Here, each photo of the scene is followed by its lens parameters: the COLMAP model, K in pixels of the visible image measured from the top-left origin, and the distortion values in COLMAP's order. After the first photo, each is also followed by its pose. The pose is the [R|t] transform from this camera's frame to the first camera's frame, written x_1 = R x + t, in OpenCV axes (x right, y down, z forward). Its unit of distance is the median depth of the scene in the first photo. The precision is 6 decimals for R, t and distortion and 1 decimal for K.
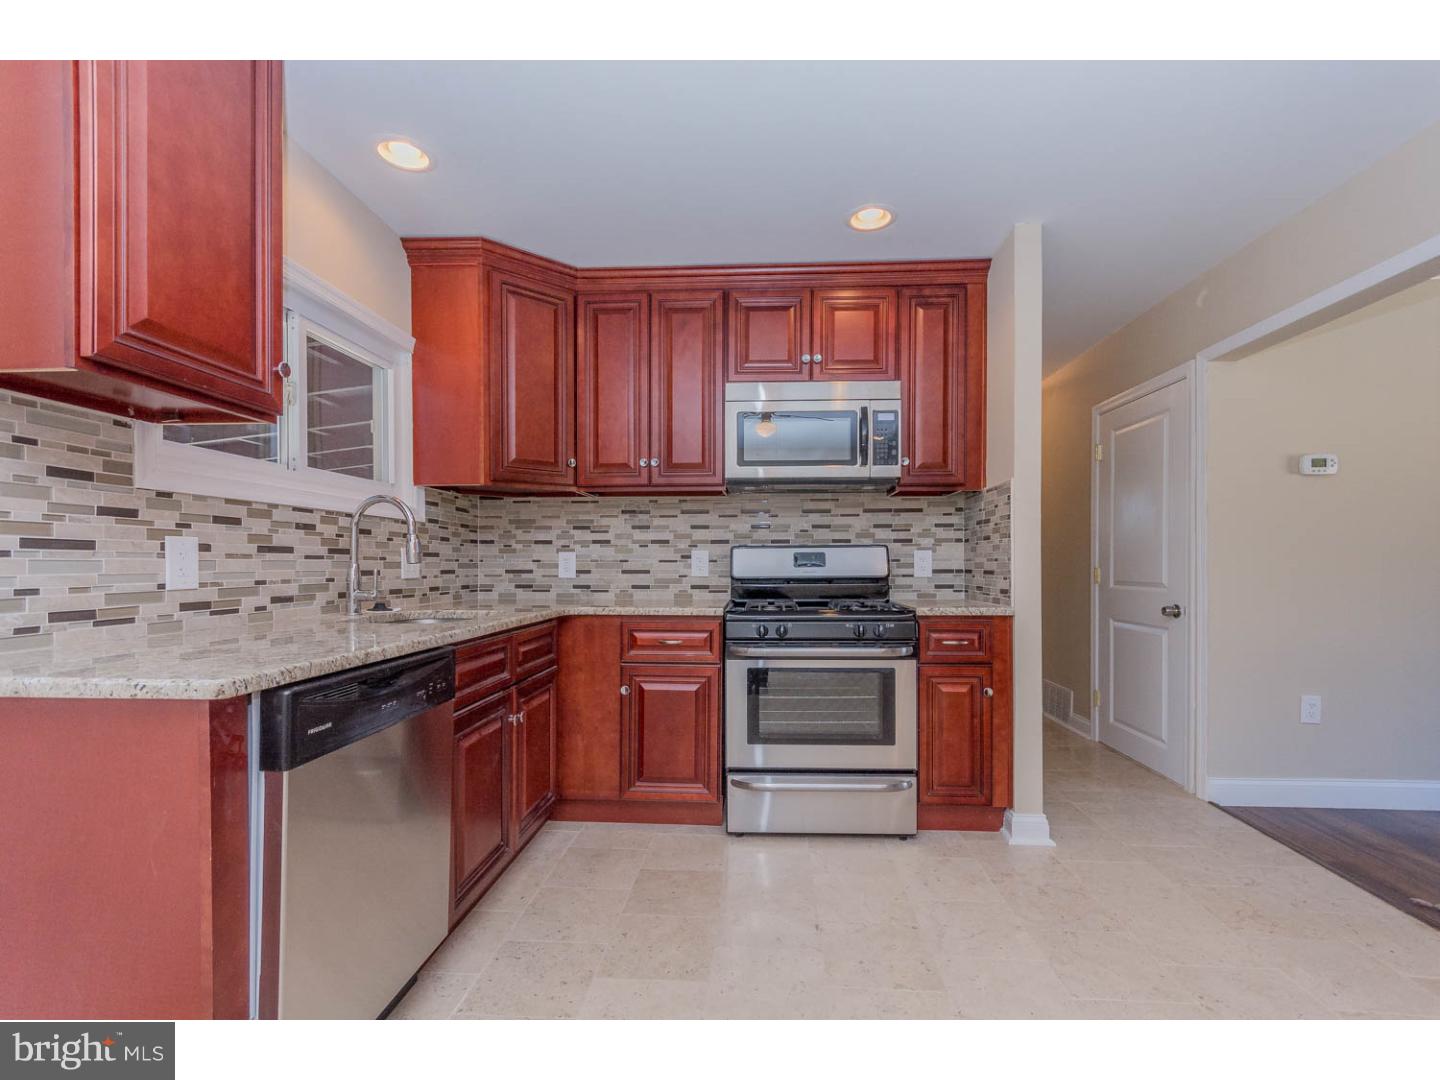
lens RADIAL K [[643.8, 0, 734.9], [0, 643.8, 564.9], [0, 0, 1]] dist [-0.000294, 0.001666]
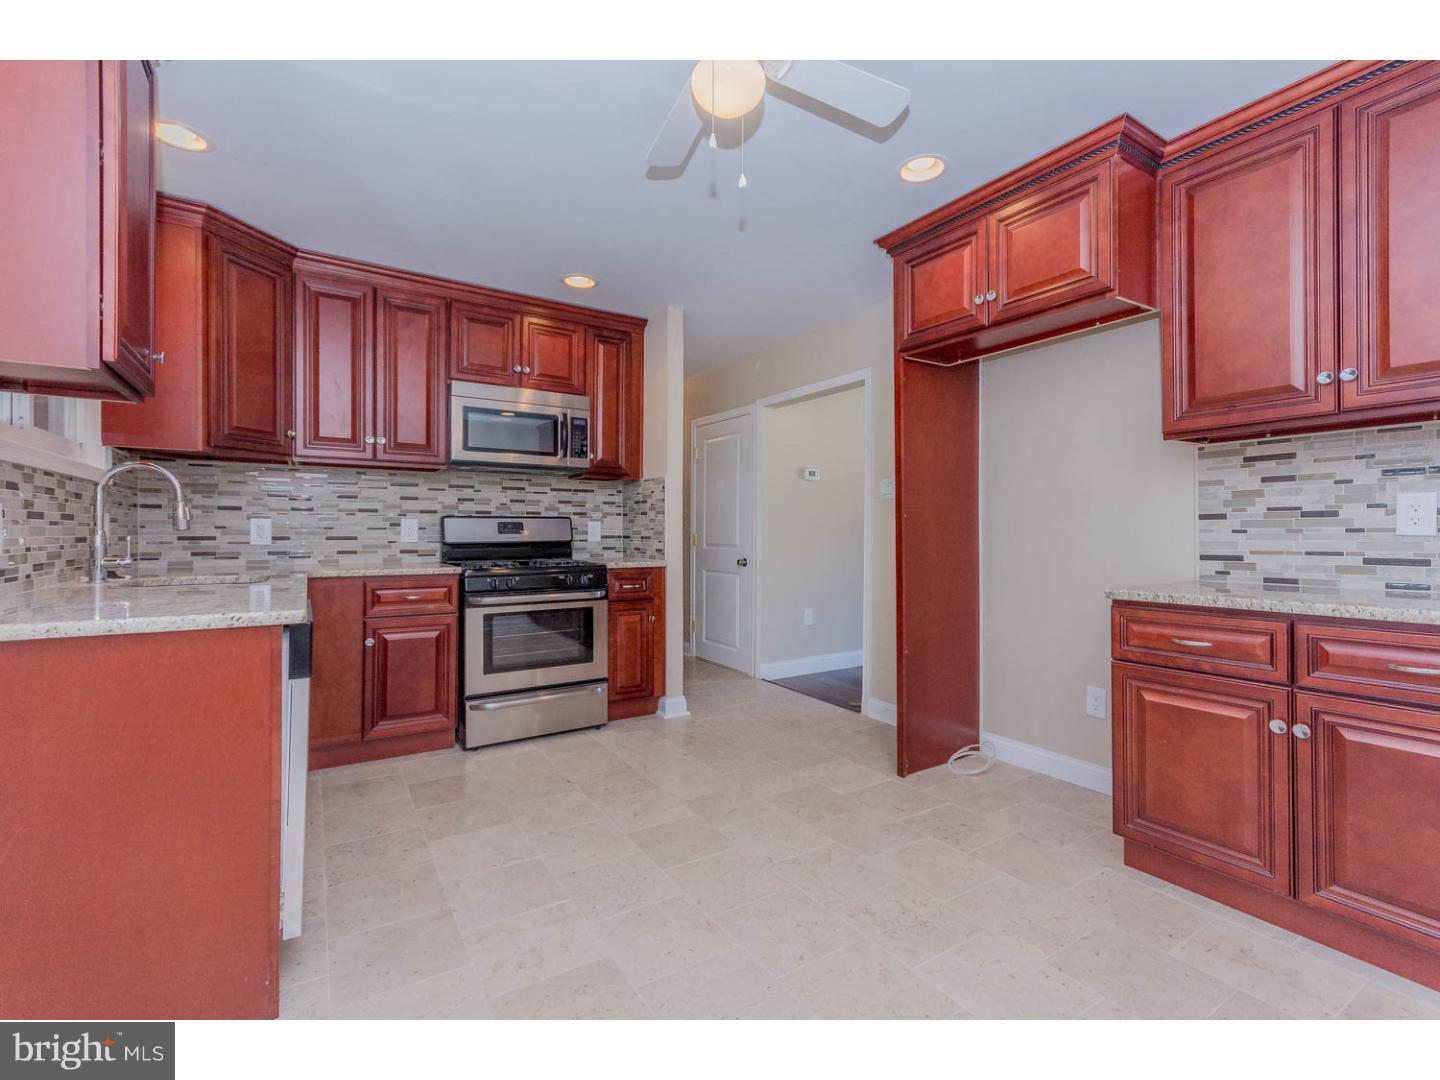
lens RADIAL K [[643.8, 0, 719.0], [0, 643.8, 531.7], [0, 0, 1]] dist [-0.000294, 0.001666]
pose [[0.813020, 0.002744, 0.582230, -0.300941], [-0.002511, 0.999996, -0.001206, -0.000377], [-0.582231, -0.000481, 0.813023, -0.256008]]
